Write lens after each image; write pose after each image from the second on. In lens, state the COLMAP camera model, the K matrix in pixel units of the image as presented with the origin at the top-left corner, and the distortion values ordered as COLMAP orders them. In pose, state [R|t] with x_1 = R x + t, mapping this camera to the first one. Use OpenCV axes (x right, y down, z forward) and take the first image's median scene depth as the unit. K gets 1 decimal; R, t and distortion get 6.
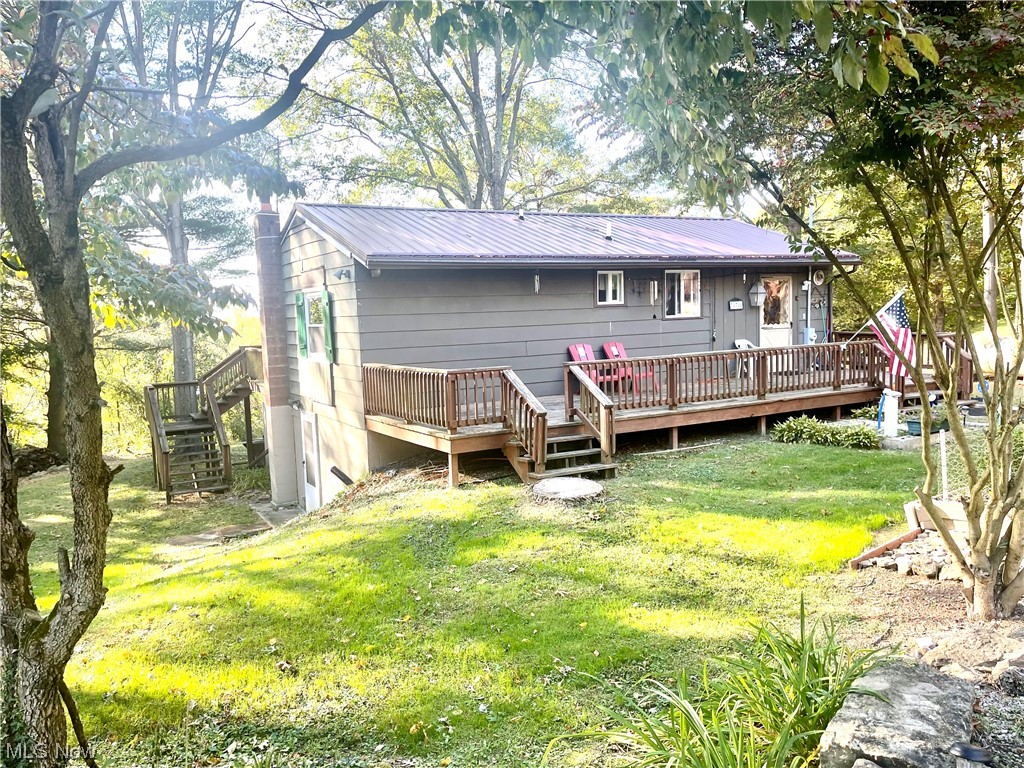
lens RADIAL K [[762.3, 0, 530.1], [0, 762.3, 381.3], [0, 0, 1]] dist [0.070625, -0.089570]
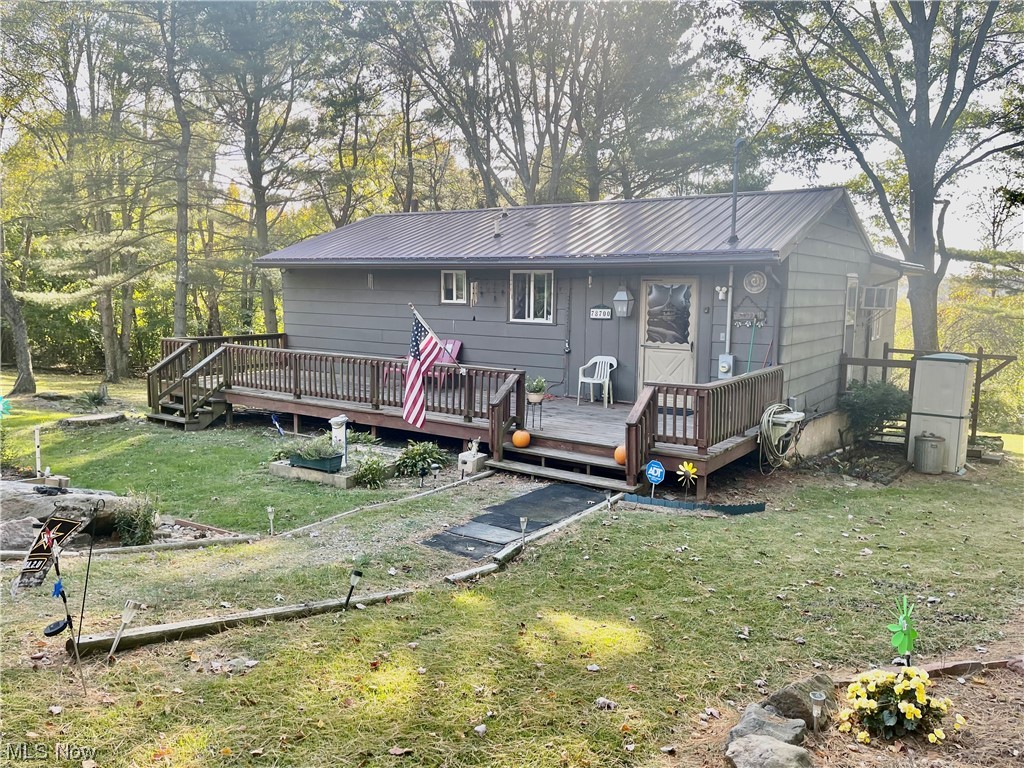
lens RADIAL K [[762.3, 0, 530.1], [0, 762.3, 381.3], [0, 0, 1]] dist [0.070625, -0.089570]
pose [[0.436199, 0.145580, -0.887996, 1.260295], [-0.110808, 0.988006, 0.107545, -0.139551], [0.893002, 0.051486, 0.447098, 0.749144]]
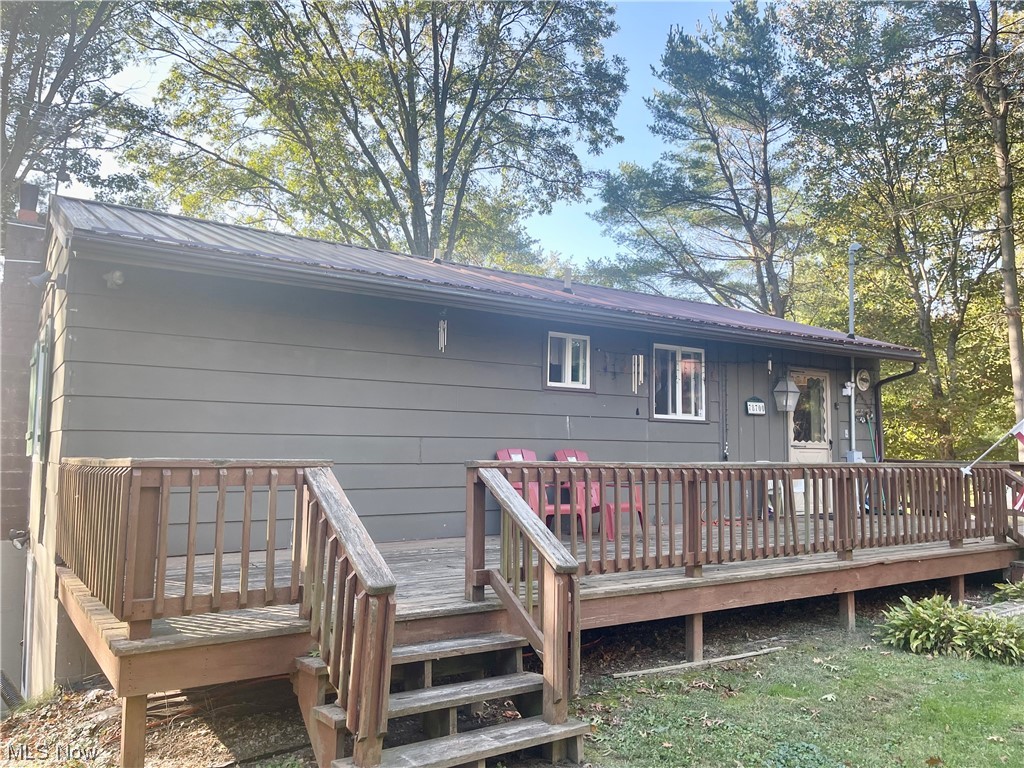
lens RADIAL K [[762.3, 0, 530.1], [0, 762.3, 381.3], [0, 0, 1]] dist [0.070625, -0.089570]
pose [[0.997030, 0.048073, 0.060167, 0.044177], [-0.036334, 0.982463, -0.182882, 0.007874], [-0.067903, 0.180152, 0.981292, 0.471315]]
